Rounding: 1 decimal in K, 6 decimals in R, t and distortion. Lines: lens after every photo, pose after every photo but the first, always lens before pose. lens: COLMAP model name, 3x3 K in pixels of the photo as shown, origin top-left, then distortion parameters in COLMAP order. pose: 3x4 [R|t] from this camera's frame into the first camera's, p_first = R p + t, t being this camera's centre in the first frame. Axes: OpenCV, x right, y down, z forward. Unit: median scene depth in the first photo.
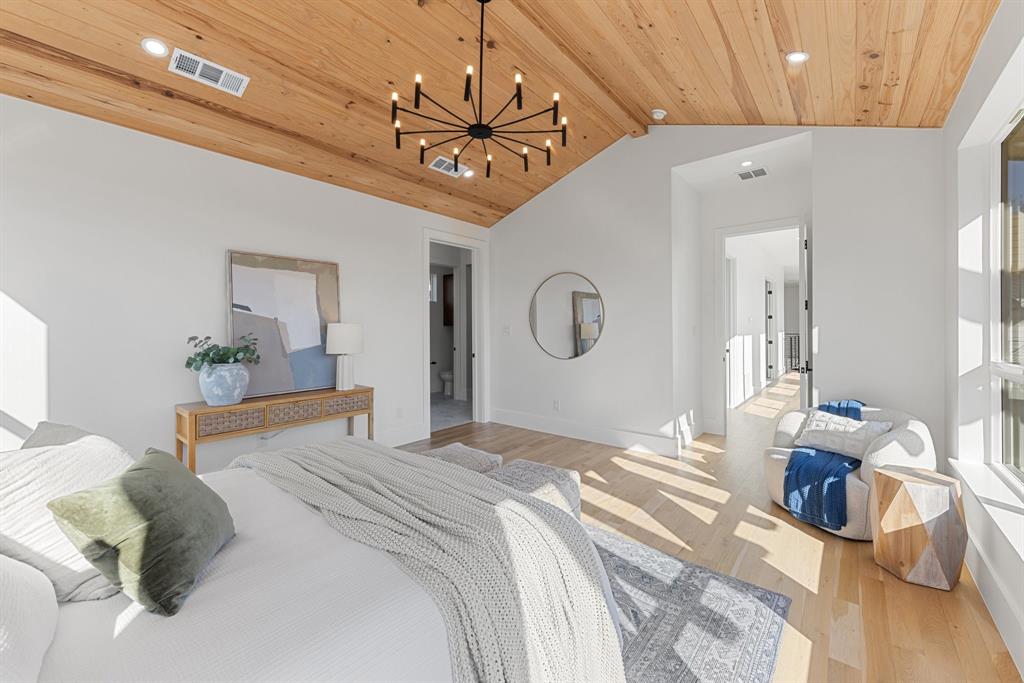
lens RADIAL K [[403.7, 0, 514.3], [0, 403.7, 327.1], [0, 0, 1]] dist [0.019982, -0.009032]
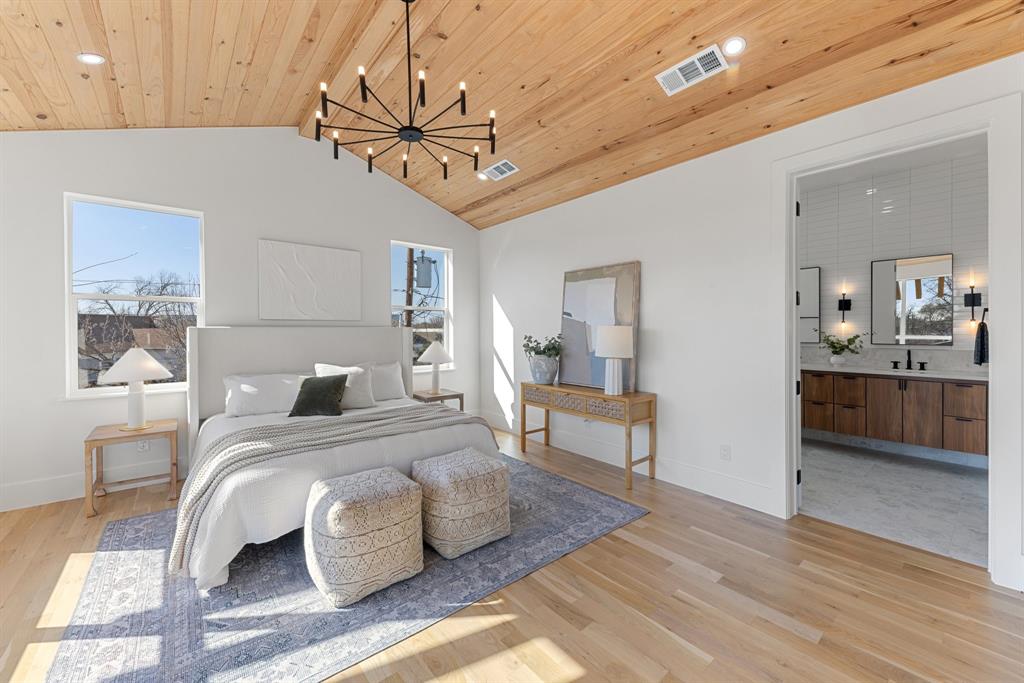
lens RADIAL K [[397.9, 0, 514.3], [0, 397.9, 335.6], [0, 0, 1]] dist [0.019592, -0.008649]
pose [[-0.182720, 0.018666, -0.982988, 0.636976], [0.004264, 0.999825, 0.018193, -0.003594], [0.983156, -0.000867, -0.182768, 1.080095]]
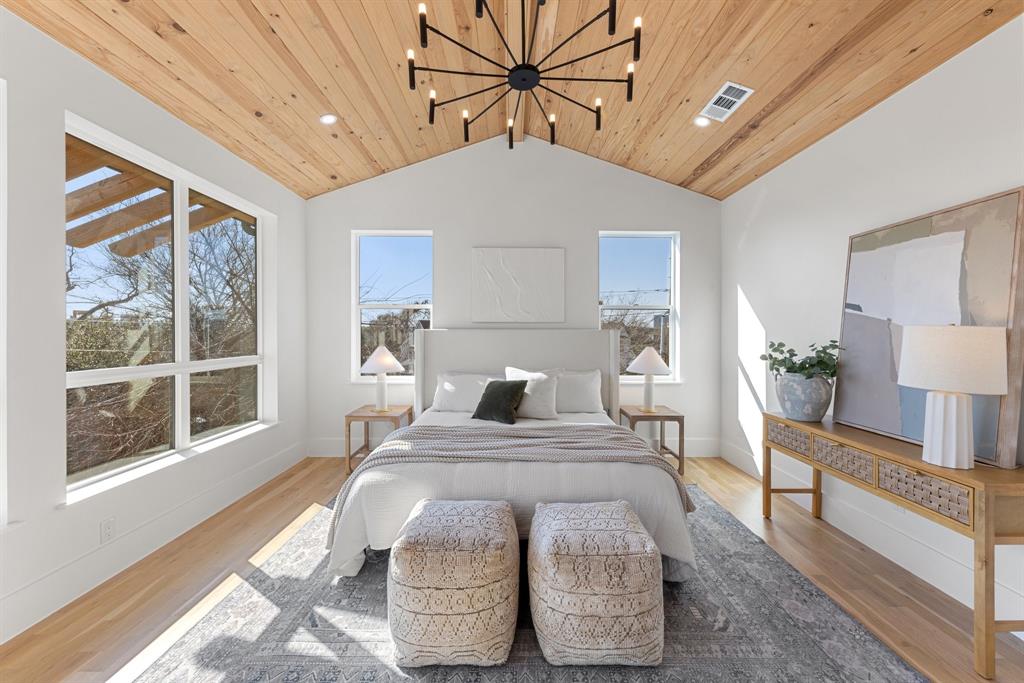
lens RADIAL K [[397.9, 0, 514.3], [0, 397.9, 335.6], [0, 0, 1]] dist [0.019592, -0.008649]
pose [[-0.766288, 0.006590, -0.642464, 0.315237], [0.001457, 0.999963, 0.008520, -0.001834], [0.642496, 0.005593, -0.766269, 1.186461]]
